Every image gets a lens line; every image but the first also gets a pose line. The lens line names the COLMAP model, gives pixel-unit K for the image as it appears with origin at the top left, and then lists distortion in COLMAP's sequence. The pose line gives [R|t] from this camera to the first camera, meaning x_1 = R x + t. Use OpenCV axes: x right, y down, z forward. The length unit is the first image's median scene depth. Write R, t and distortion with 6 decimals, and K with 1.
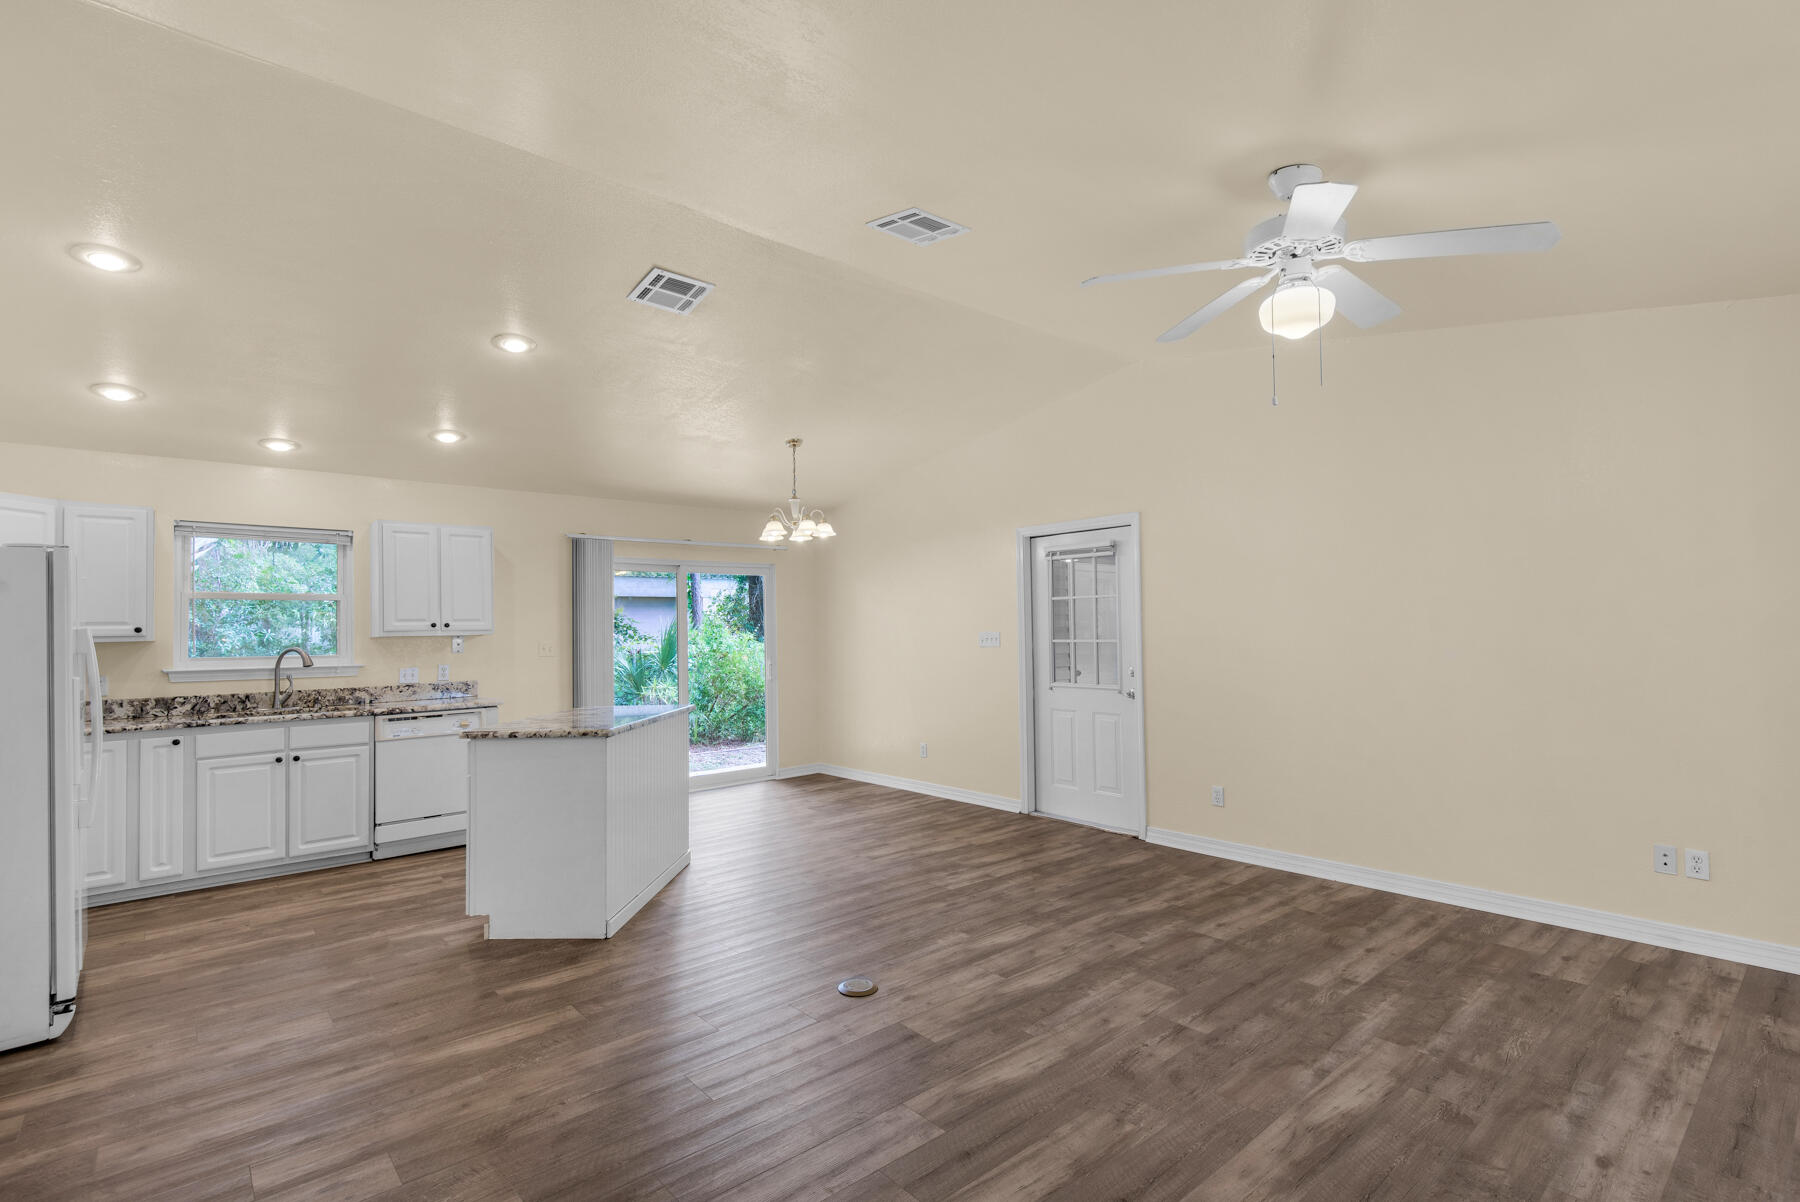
lens RADIAL K [[838.0, 0, 922.0], [0, 838.0, 610.5], [0, 0, 1]] dist [0.034733, -0.021919]
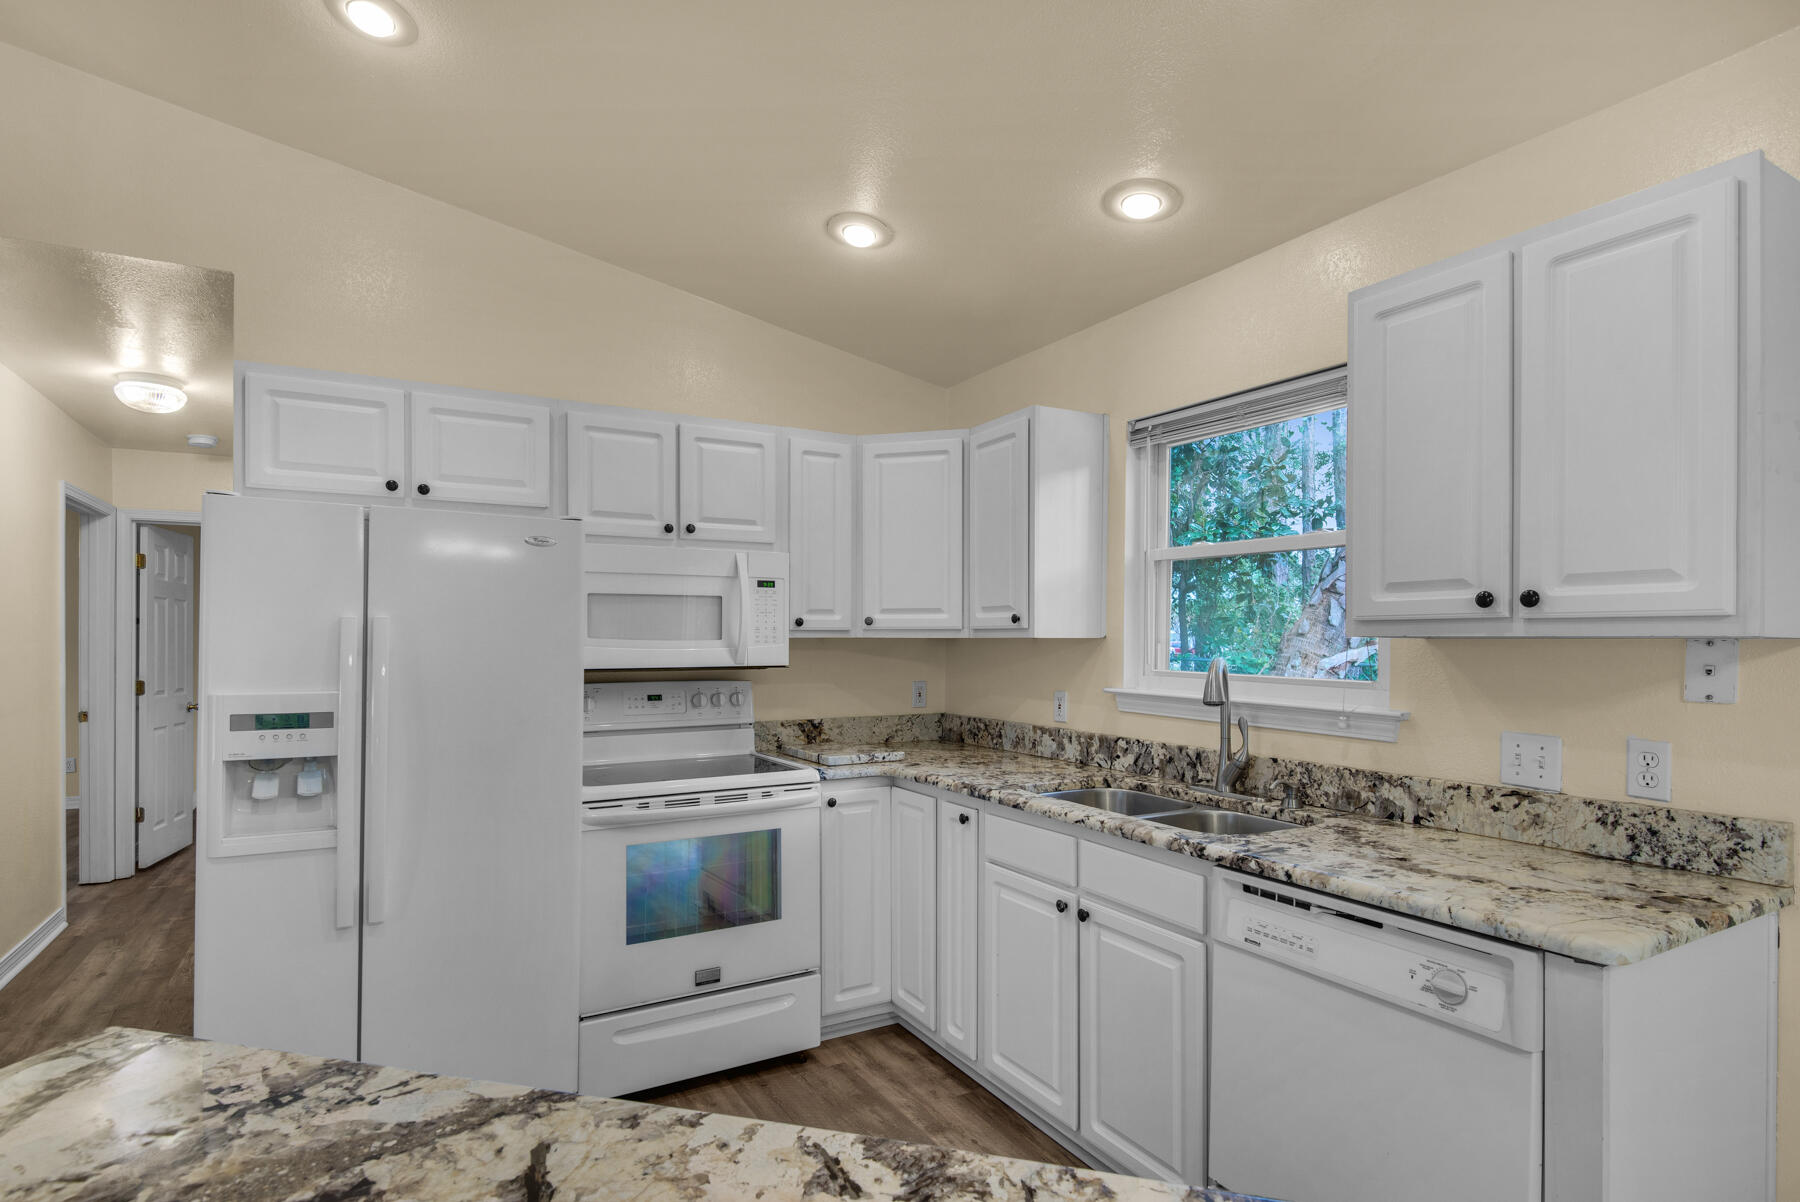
lens RADIAL K [[903.5, 0, 873.7], [0, 903.5, 635.8], [0, 0, 1]] dist [0.038094, -0.029654]
pose [[-0.235342, 0.016247, -0.971777, -0.255856], [0.024685, 0.999638, 0.010735, 0.023674], [0.971599, -0.021462, -0.235658, 0.976795]]
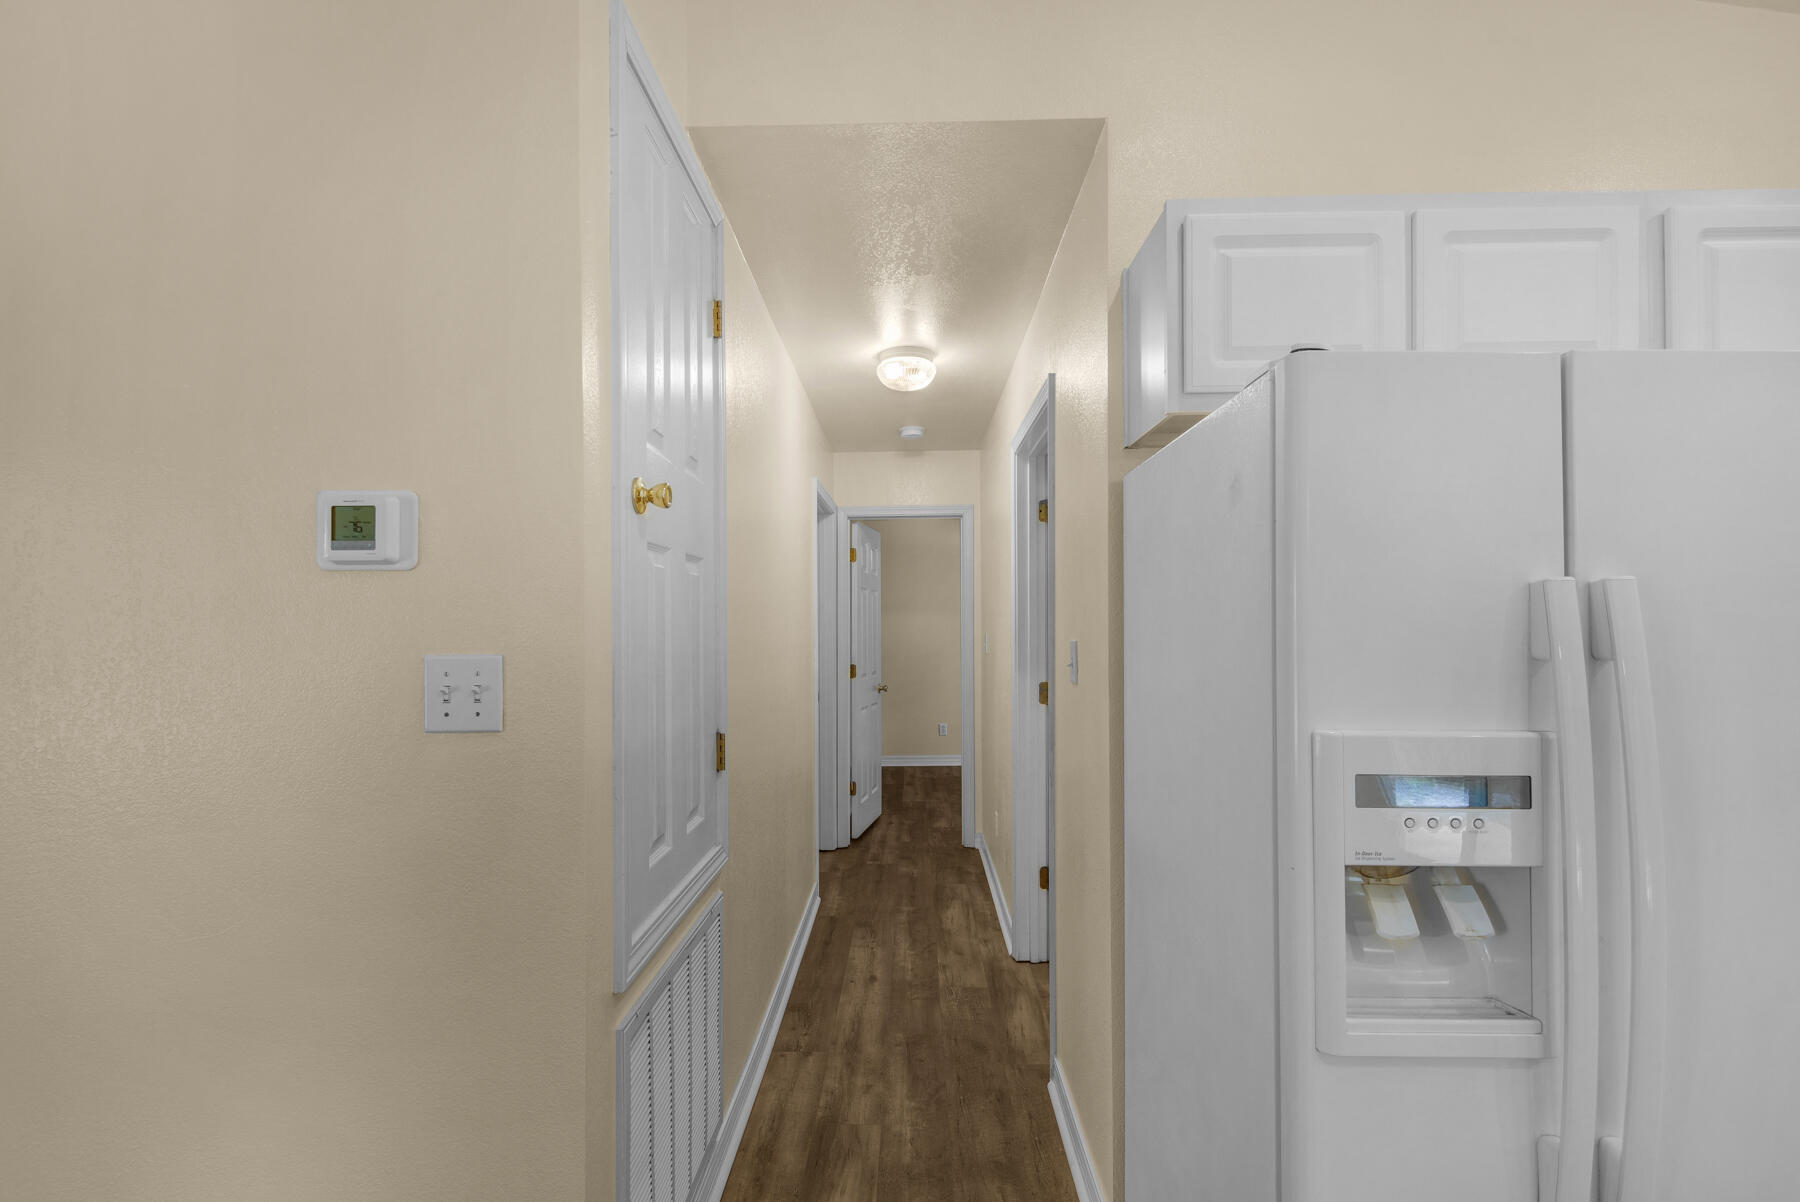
lens RADIAL K [[819.2, 0, 890.9], [0, 819.2, 606.6], [0, 0, 1]] dist [0.002277, 0.000046]
pose [[-0.694600, 0.005778, -0.719373, -0.378573], [0.032711, 0.999187, -0.023559, 0.018867], [0.718652, -0.039895, -0.694225, 0.651332]]
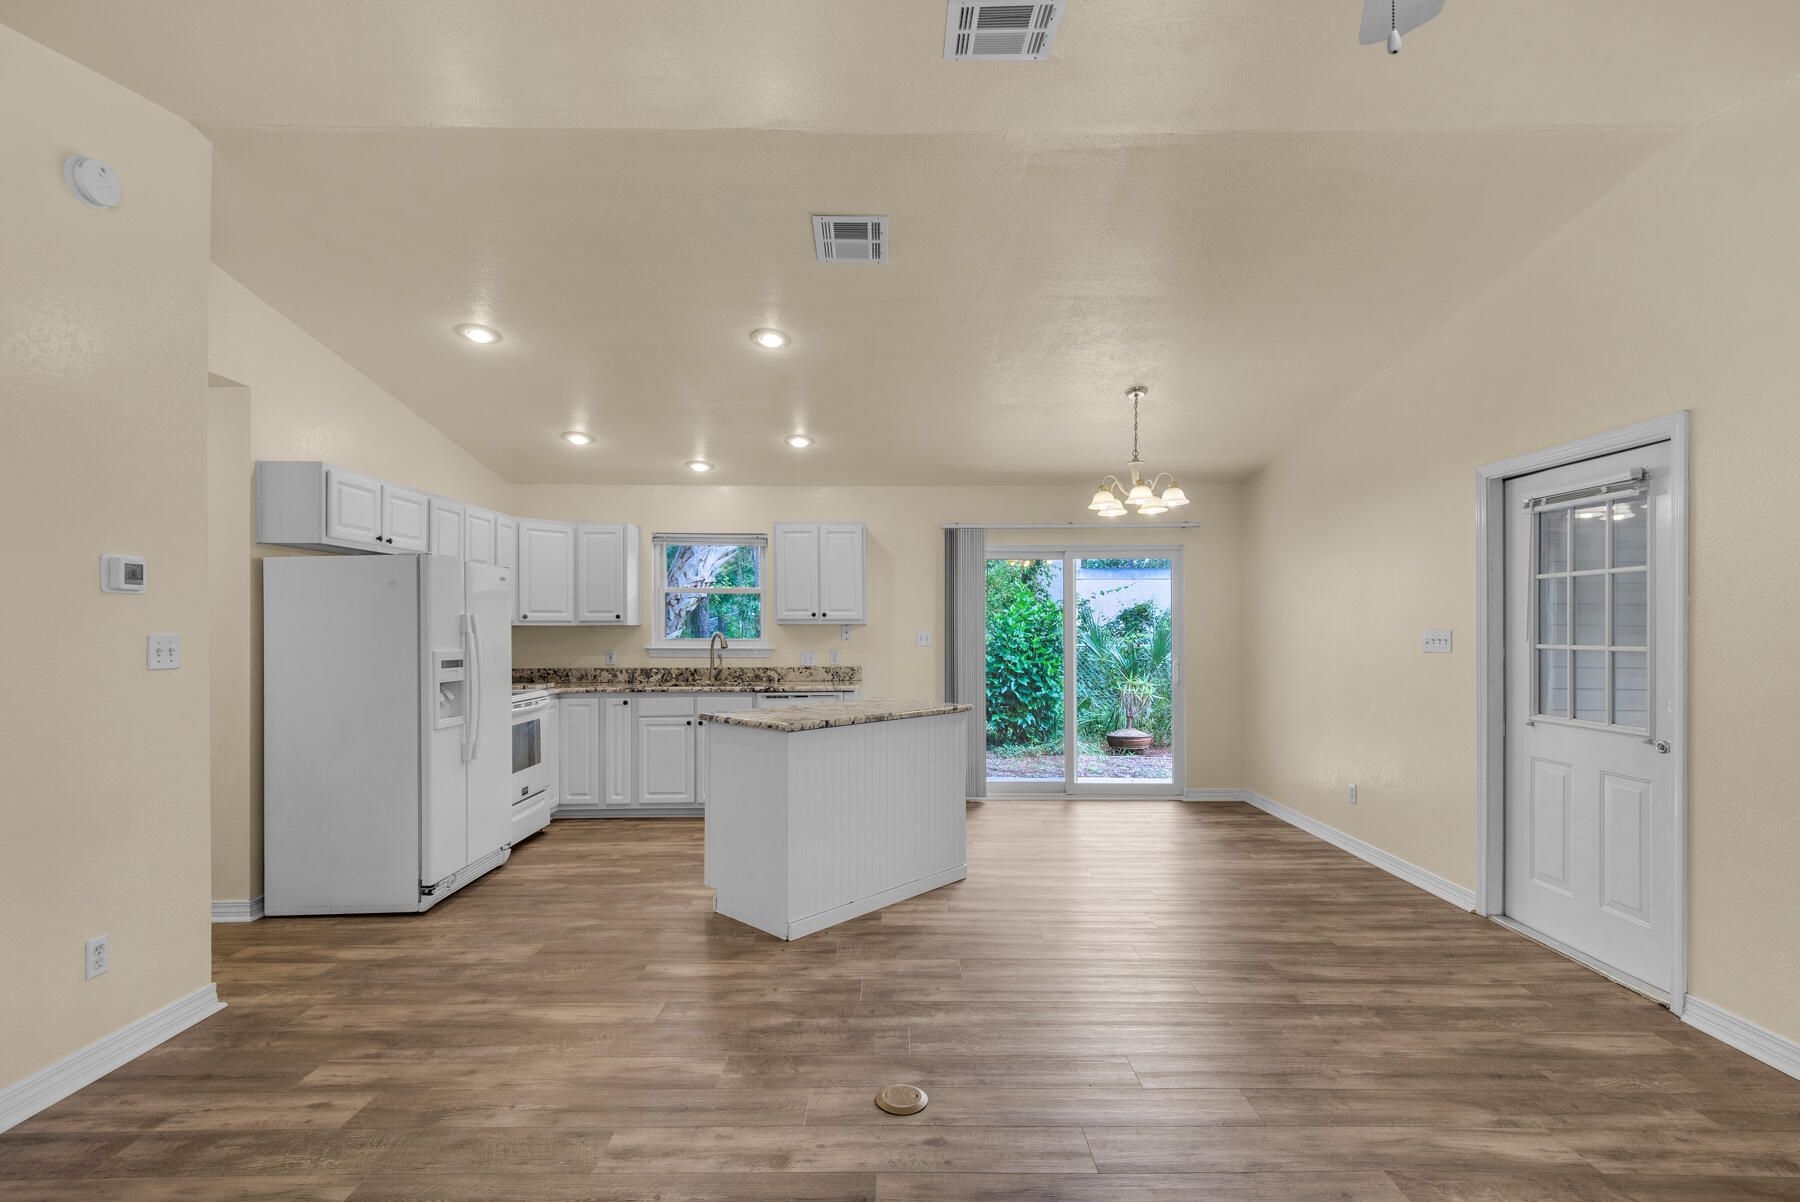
lens RADIAL K [[836.5, 0, 906.3], [0, 836.5, 625.7], [0, 0, 1]] dist [0.033980, -0.022193]
pose [[0.749956, 0.014130, -0.661337, 0.267905], [0.003868, 0.999661, 0.025745, 0.004712], [0.661476, -0.021866, 0.749647, 0.287964]]
